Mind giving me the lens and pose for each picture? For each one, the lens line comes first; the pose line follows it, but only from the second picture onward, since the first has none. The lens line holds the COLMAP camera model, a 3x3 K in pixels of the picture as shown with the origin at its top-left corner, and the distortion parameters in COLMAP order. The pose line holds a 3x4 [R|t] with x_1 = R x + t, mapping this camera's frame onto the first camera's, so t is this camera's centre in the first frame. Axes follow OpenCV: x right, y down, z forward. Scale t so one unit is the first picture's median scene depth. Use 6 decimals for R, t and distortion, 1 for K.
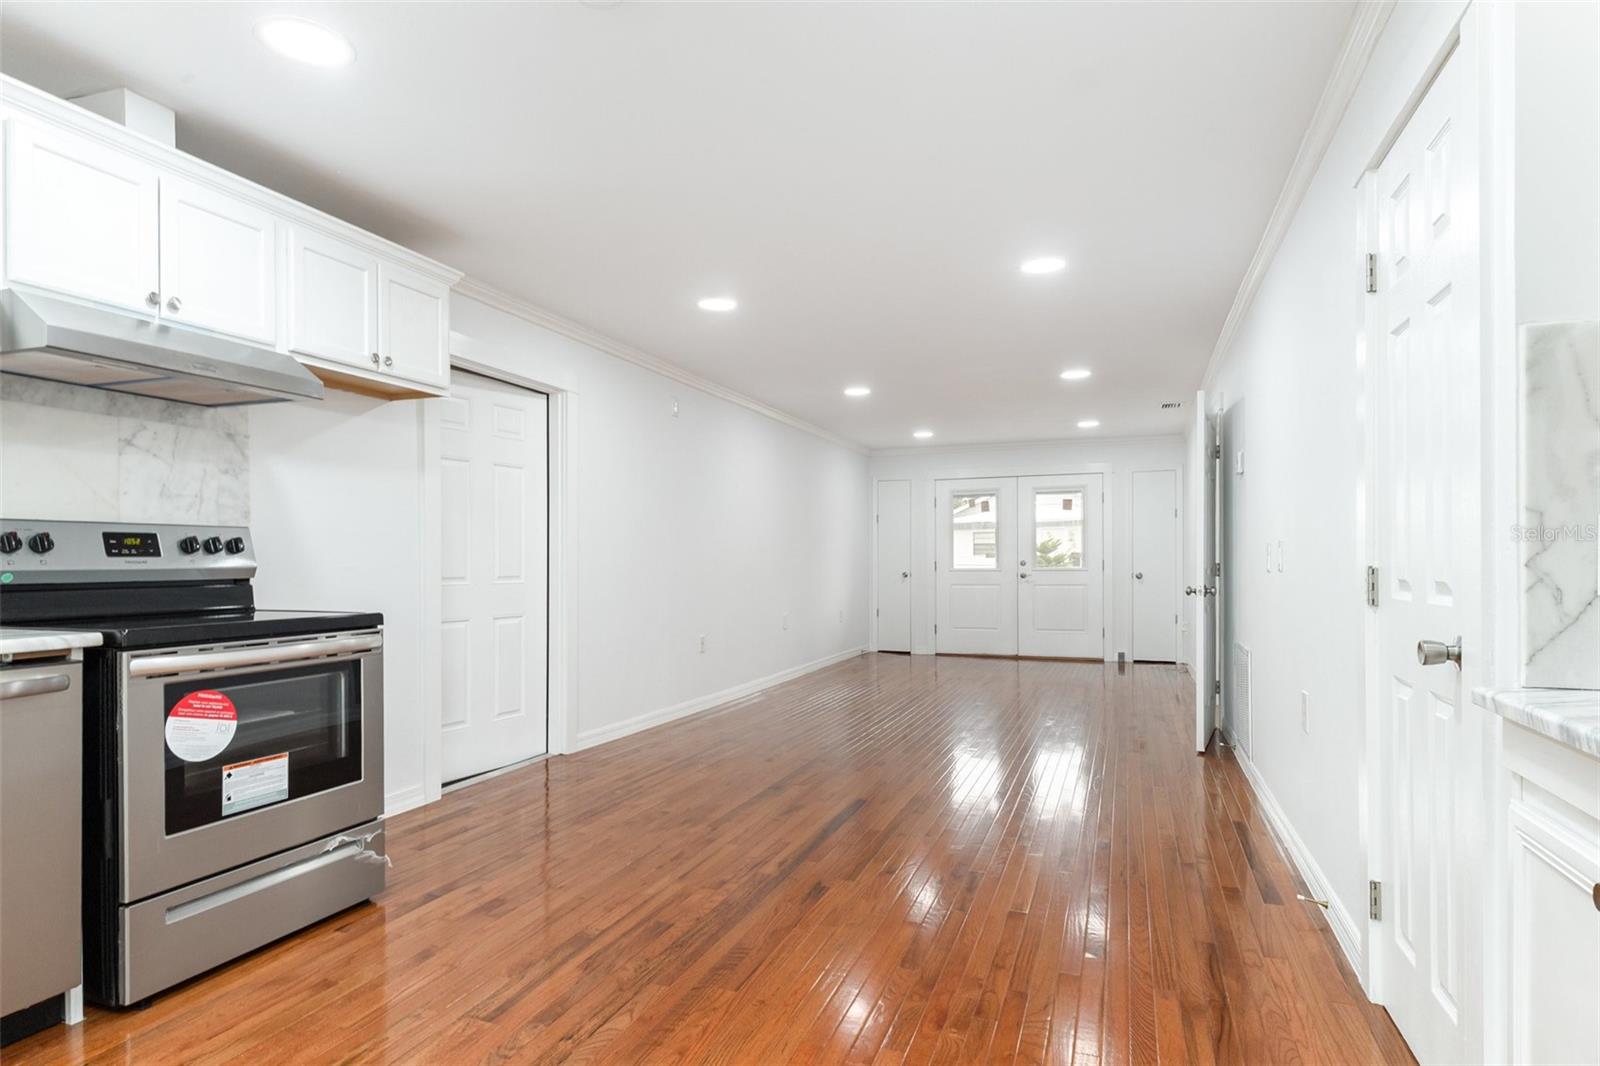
lens RADIAL K [[857.3, 0, 796.3], [0, 857.3, 567.2], [0, 0, 1]] dist [0.004072, 0.001752]
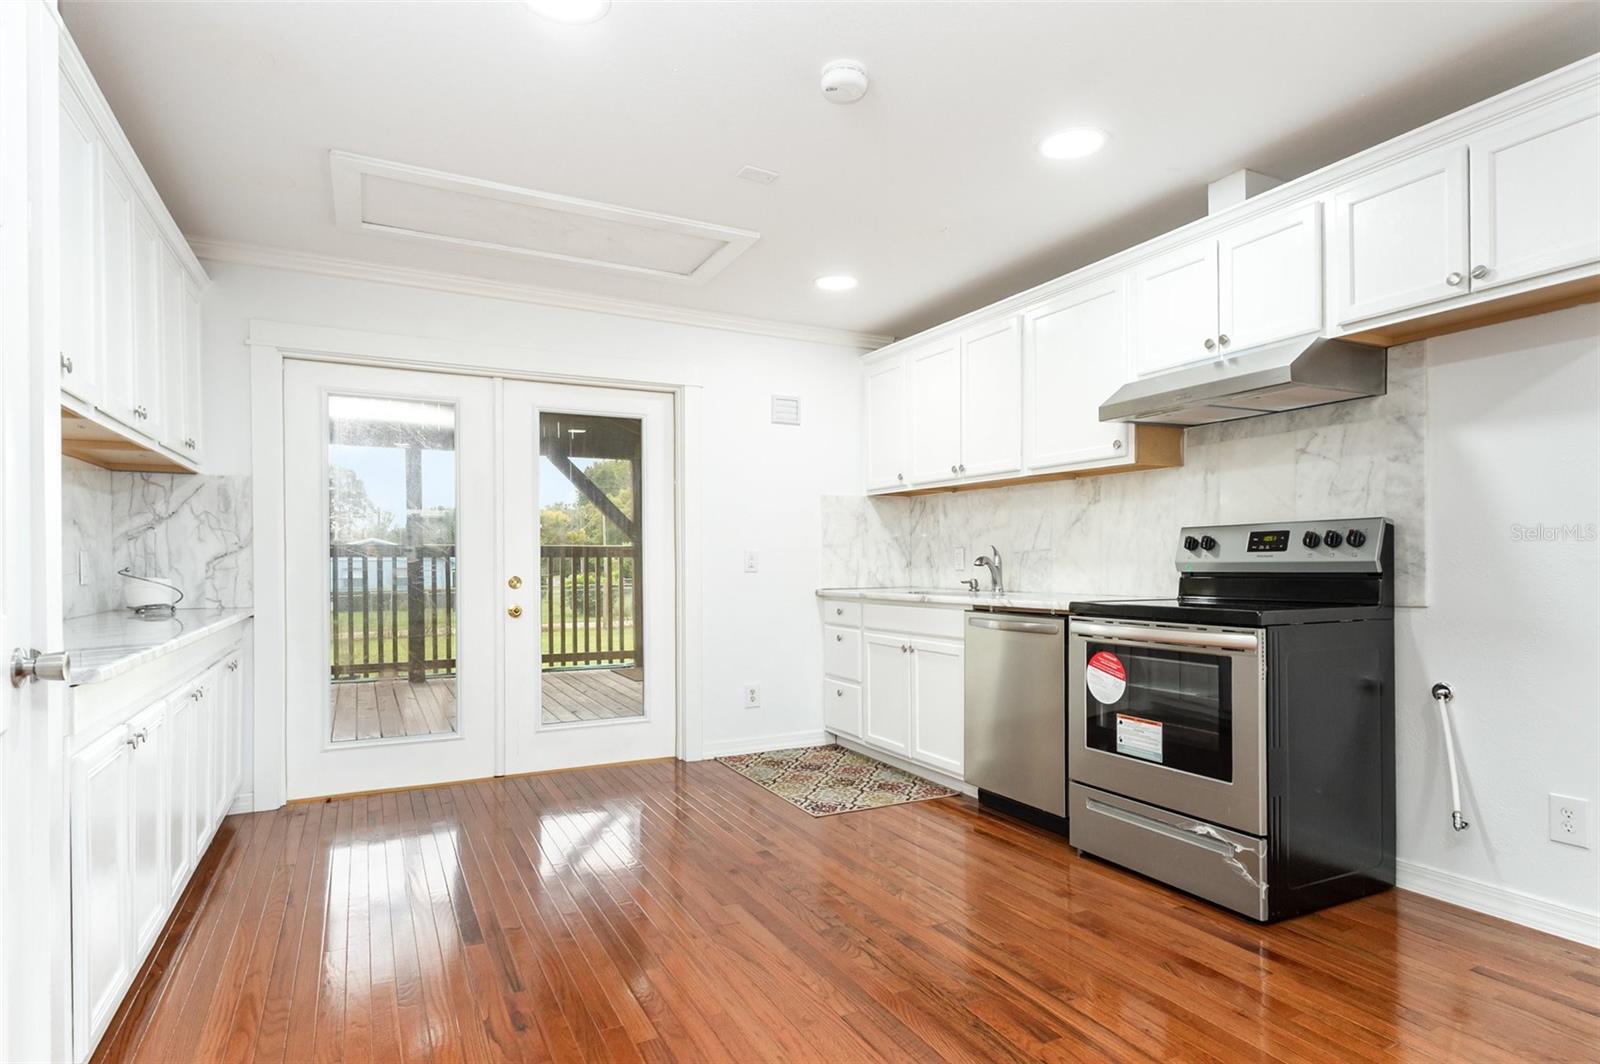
lens RADIAL K [[857.3, 0, 810.6], [0, 857.3, 563.6], [0, 0, 1]] dist [0.004072, 0.001752]
pose [[-0.662891, 0.008148, -0.748672, 0.528762], [0.003448, 0.999963, 0.007830, -0.006790], [0.748708, 0.002609, -0.662894, 1.301766]]
